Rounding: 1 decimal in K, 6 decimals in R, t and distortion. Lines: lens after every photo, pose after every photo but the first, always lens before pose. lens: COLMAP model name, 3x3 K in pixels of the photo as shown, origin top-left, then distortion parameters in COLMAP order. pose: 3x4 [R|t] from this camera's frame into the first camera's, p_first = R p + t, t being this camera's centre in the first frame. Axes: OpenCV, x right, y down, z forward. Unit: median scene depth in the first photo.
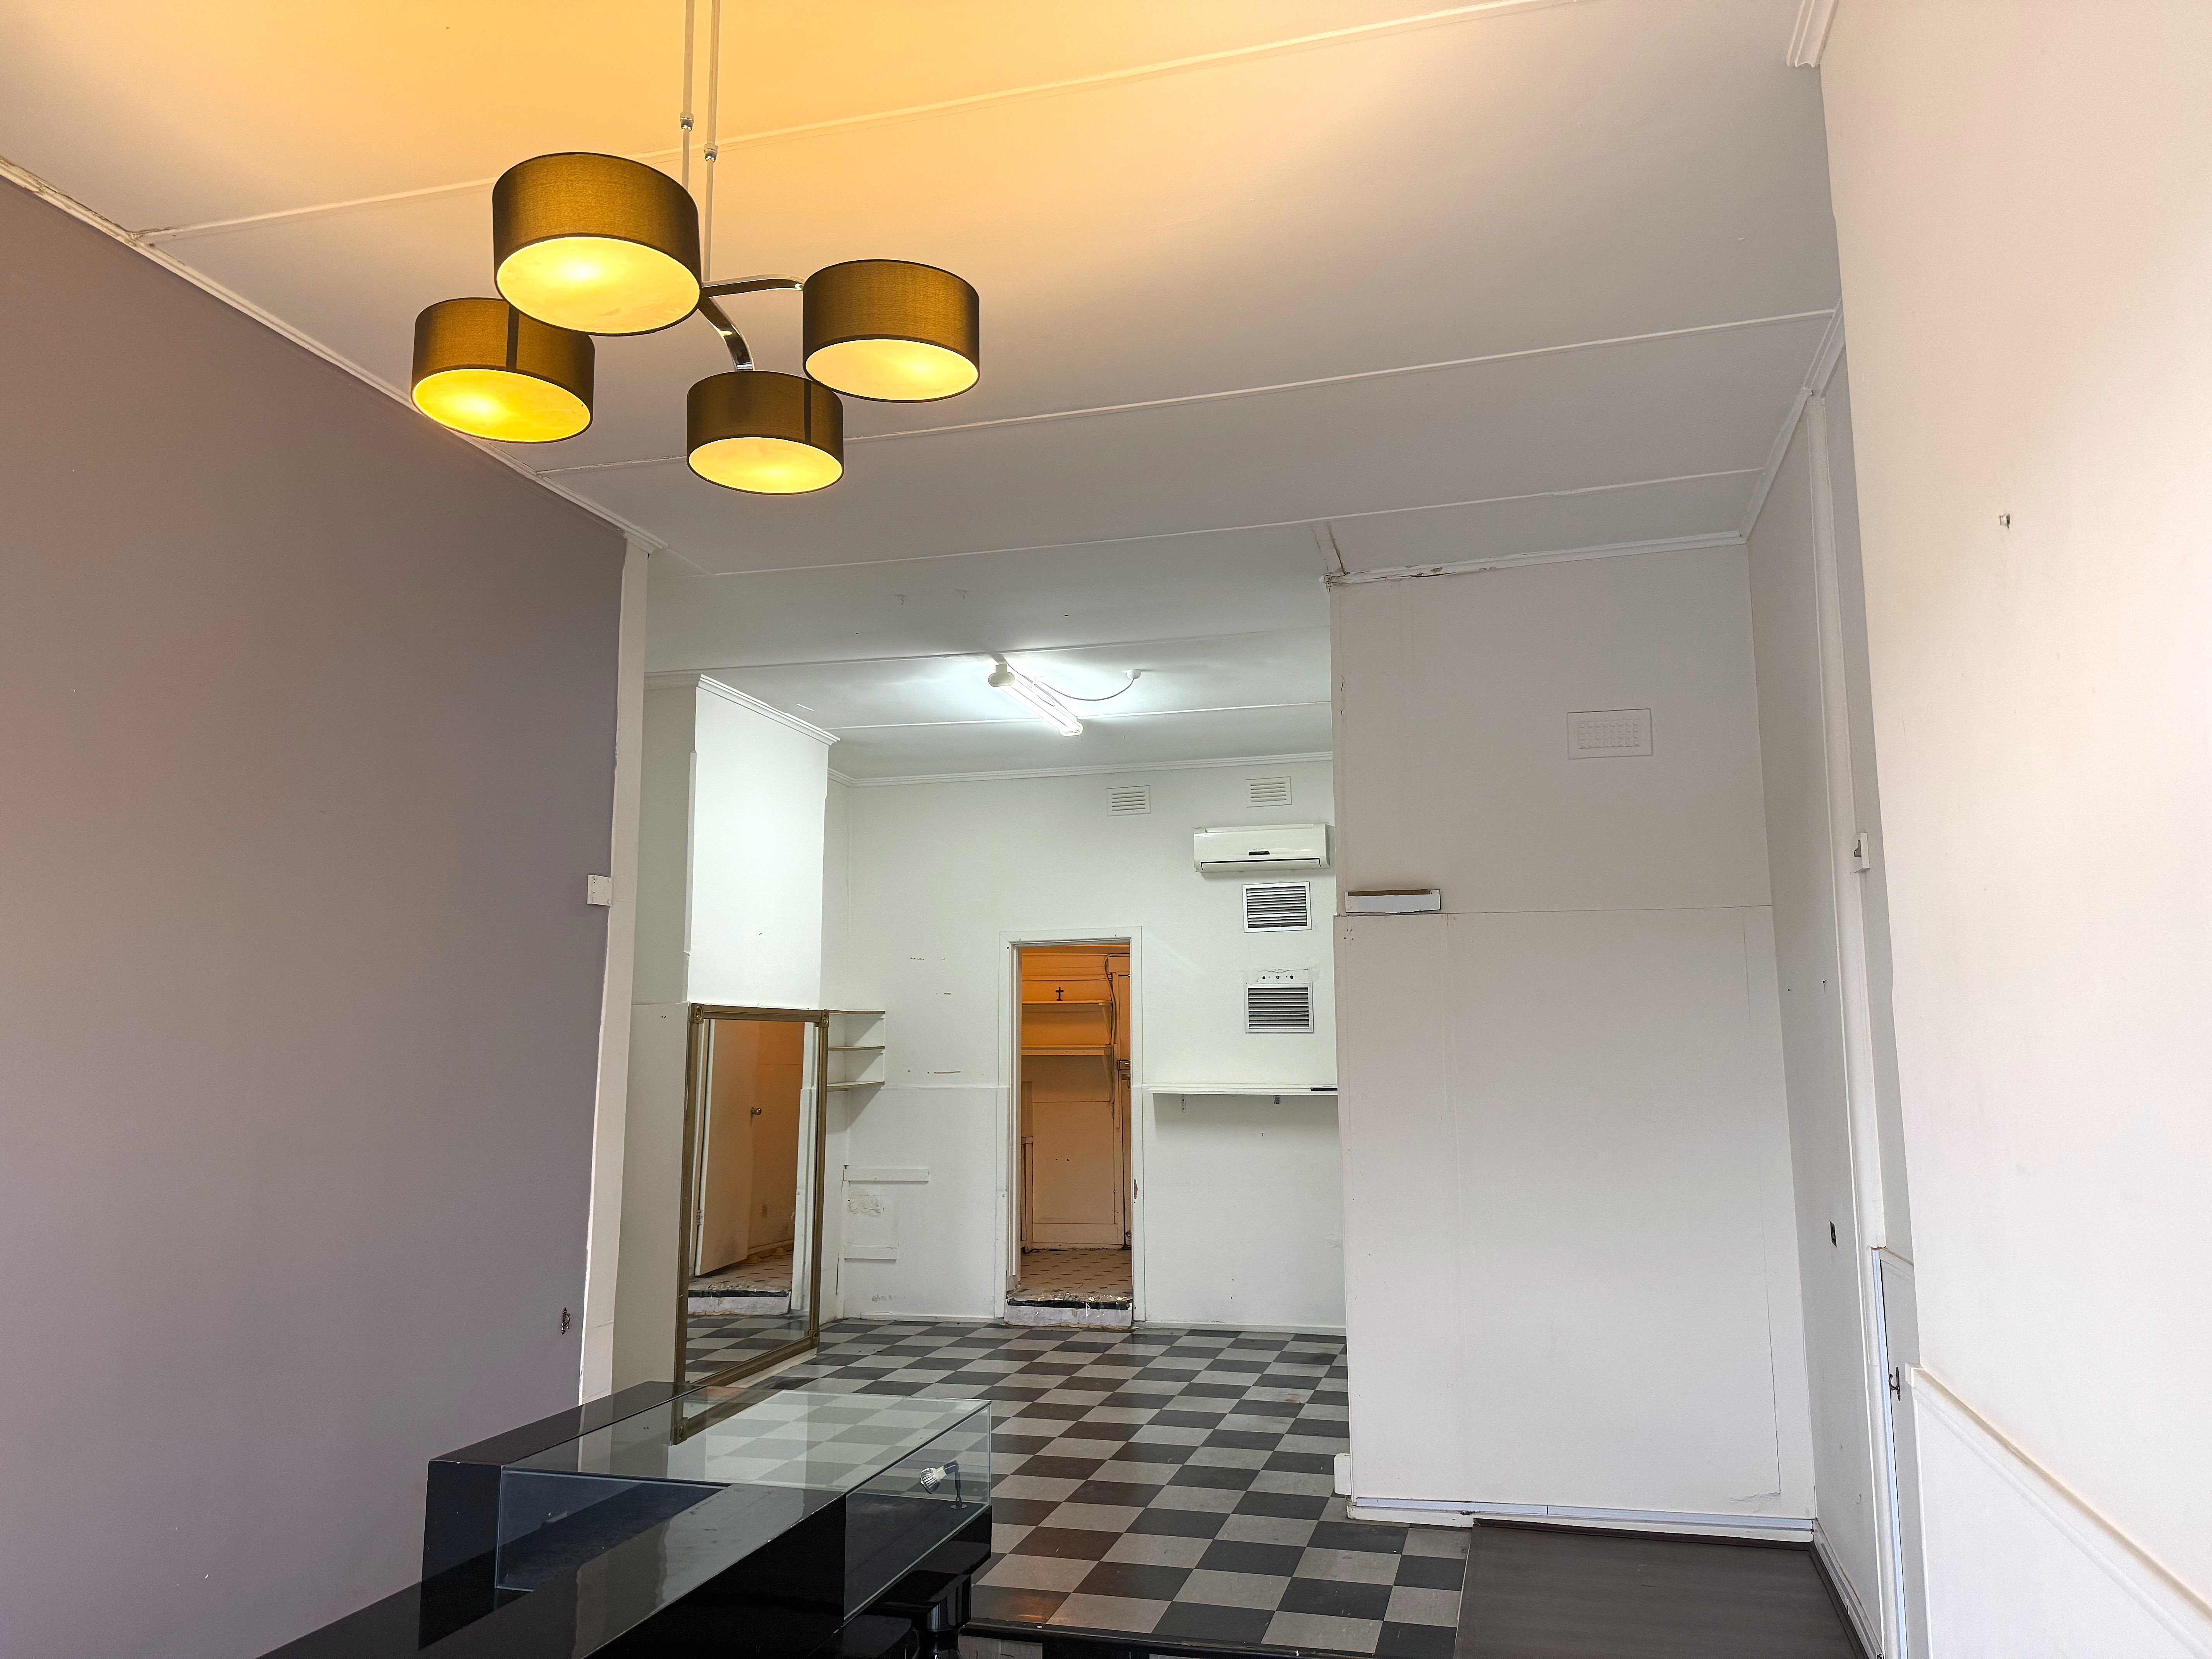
lens RADIAL K [[1553.5, 0, 1105.8], [0, 1553.5, 815.4], [0, 0, 1]] dist [0.078564, -0.003635]
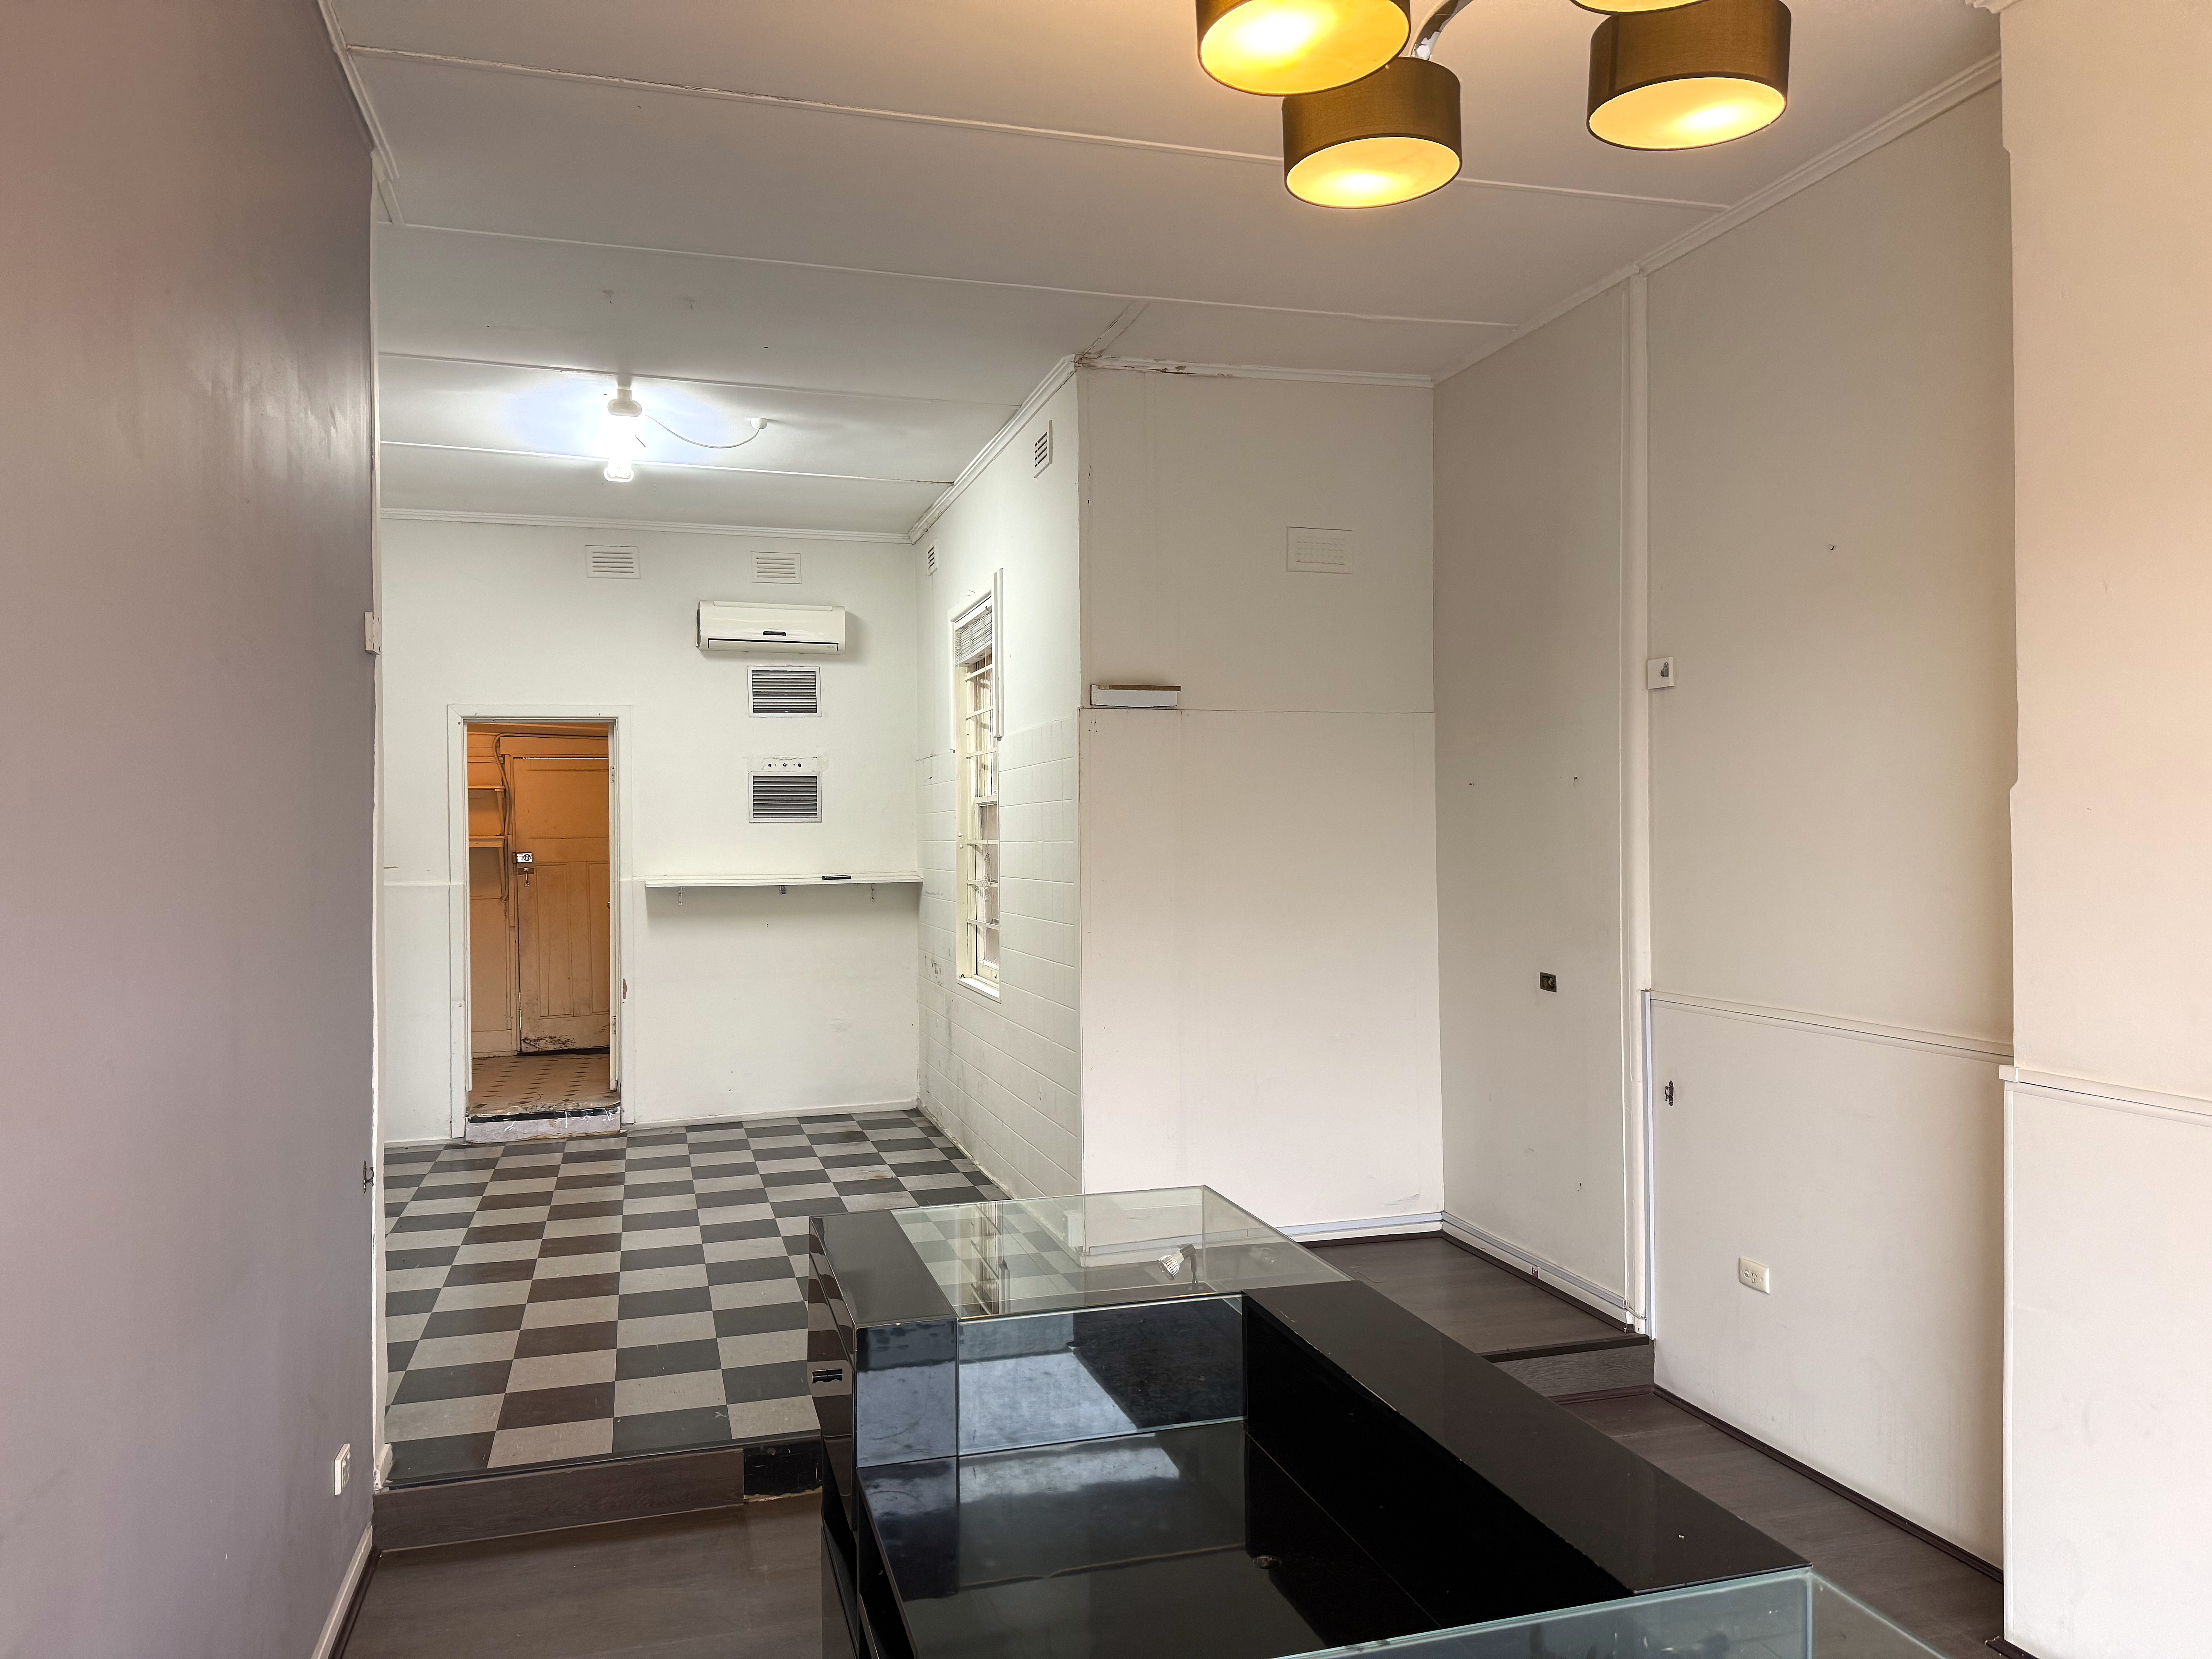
lens RADIAL K [[1553.5, 0, 1103.3], [0, 1553.5, 836.8], [0, 0, 1]] dist [0.078564, -0.003635]
pose [[0.849265, -0.001661, 0.527965, -0.230591], [-0.076143, 0.989156, 0.125592, 0.012196], [-0.522448, -0.146862, 0.839928, 0.084369]]
